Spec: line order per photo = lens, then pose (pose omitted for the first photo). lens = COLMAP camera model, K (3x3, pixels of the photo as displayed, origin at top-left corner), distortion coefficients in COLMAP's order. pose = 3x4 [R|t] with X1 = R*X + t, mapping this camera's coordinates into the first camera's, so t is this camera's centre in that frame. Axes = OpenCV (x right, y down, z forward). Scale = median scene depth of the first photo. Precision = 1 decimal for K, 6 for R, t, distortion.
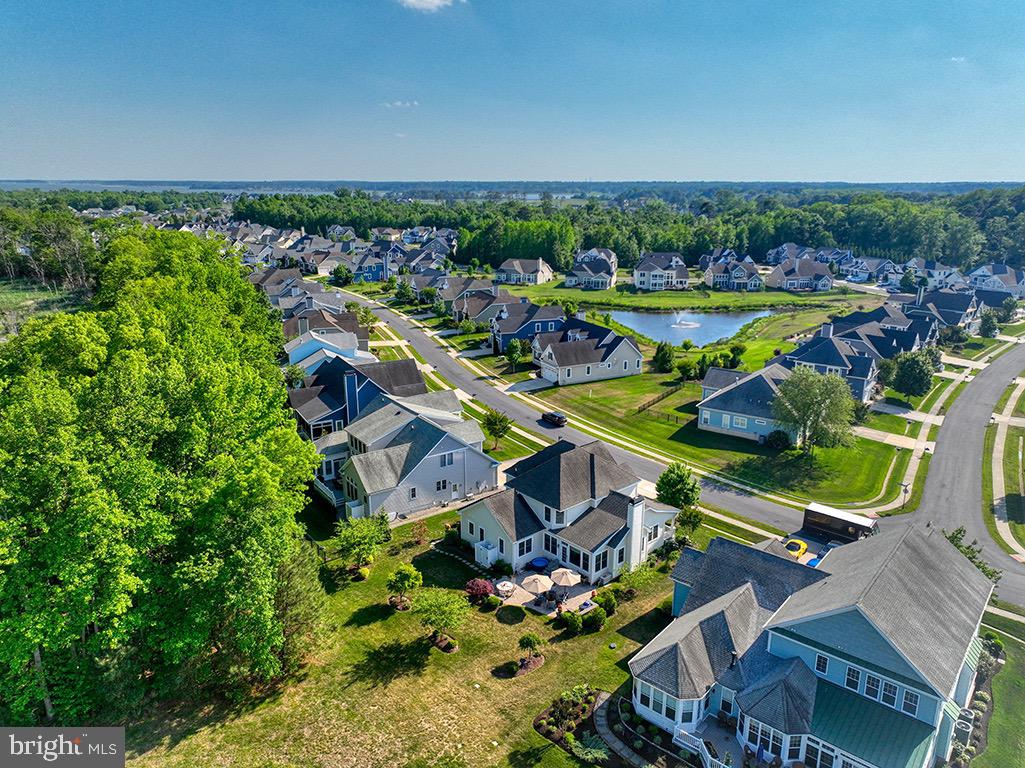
lens RADIAL K [[720.1, 0, 511.4], [0, 720.1, 383.8], [0, 0, 1]] dist [-0.000189, 0.014659]
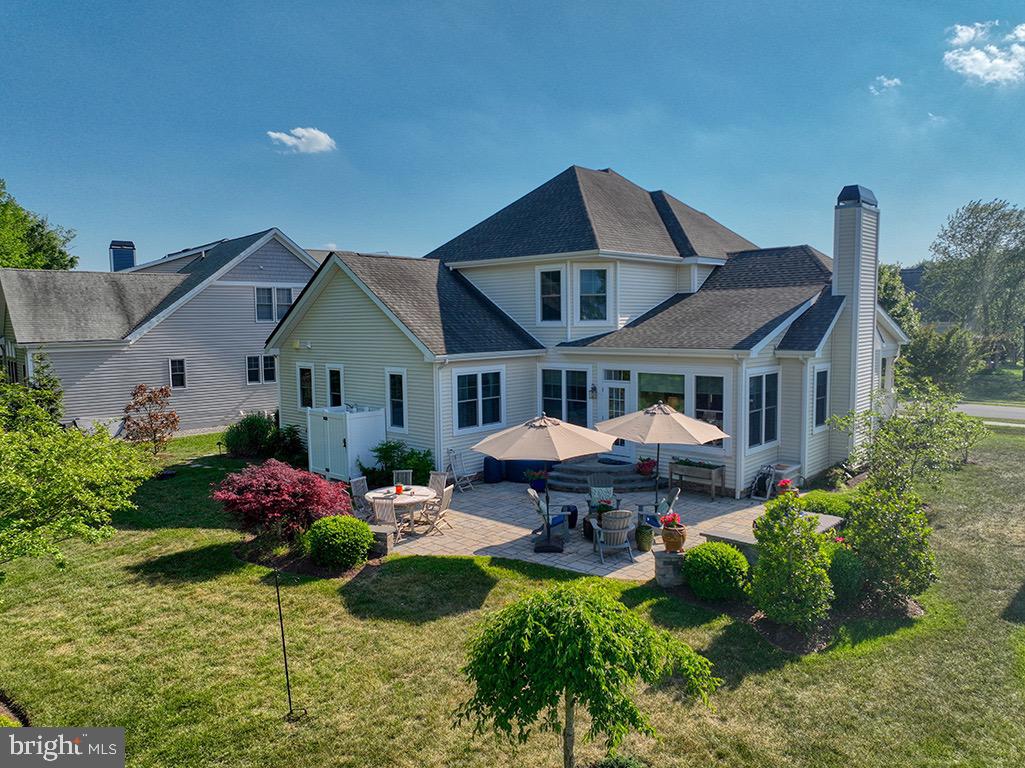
lens RADIAL K [[720.1, 0, 515.5], [0, 720.1, 381.3], [0, 0, 1]] dist [-0.000189, 0.014659]
pose [[0.995342, -0.021814, 0.093908, 0.006385], [0.039192, 0.981500, -0.187407, 0.265724], [-0.088082, 0.190215, 0.977783, 0.694844]]
